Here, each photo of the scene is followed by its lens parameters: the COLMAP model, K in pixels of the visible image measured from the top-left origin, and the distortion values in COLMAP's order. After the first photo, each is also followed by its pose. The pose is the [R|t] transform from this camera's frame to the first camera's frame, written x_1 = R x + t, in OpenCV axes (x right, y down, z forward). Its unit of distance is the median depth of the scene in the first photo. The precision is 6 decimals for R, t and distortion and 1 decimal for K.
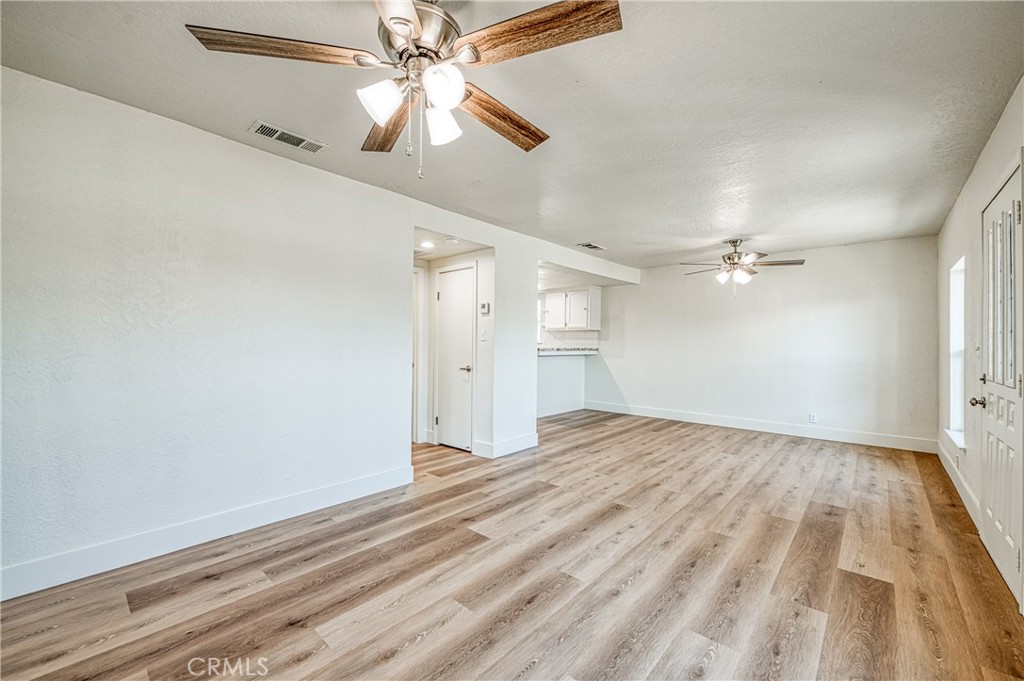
lens RADIAL K [[416.4, 0, 520.0], [0, 416.4, 347.4], [0, 0, 1]] dist [-0.007295, -0.001911]
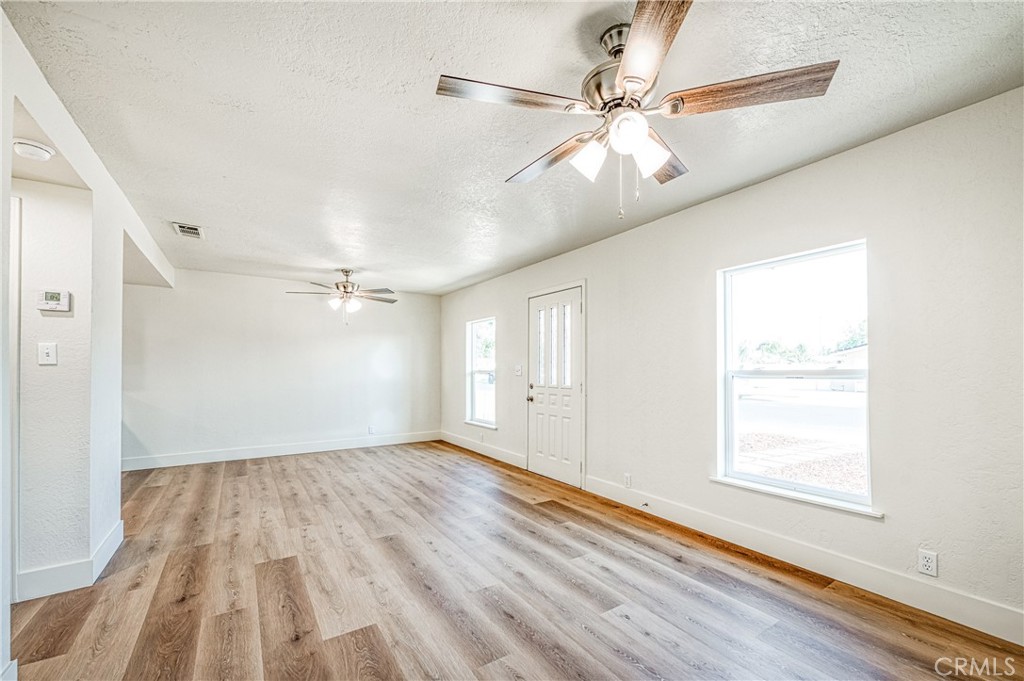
lens RADIAL K [[416.4, 0, 541.8], [0, 416.4, 366.7], [0, 0, 1]] dist [-0.007295, -0.001911]
pose [[0.231180, -0.002598, 0.972908, -0.627738], [0.014711, 0.999891, -0.000826, -0.006533], [-0.972800, 0.014503, 0.231193, 0.438797]]
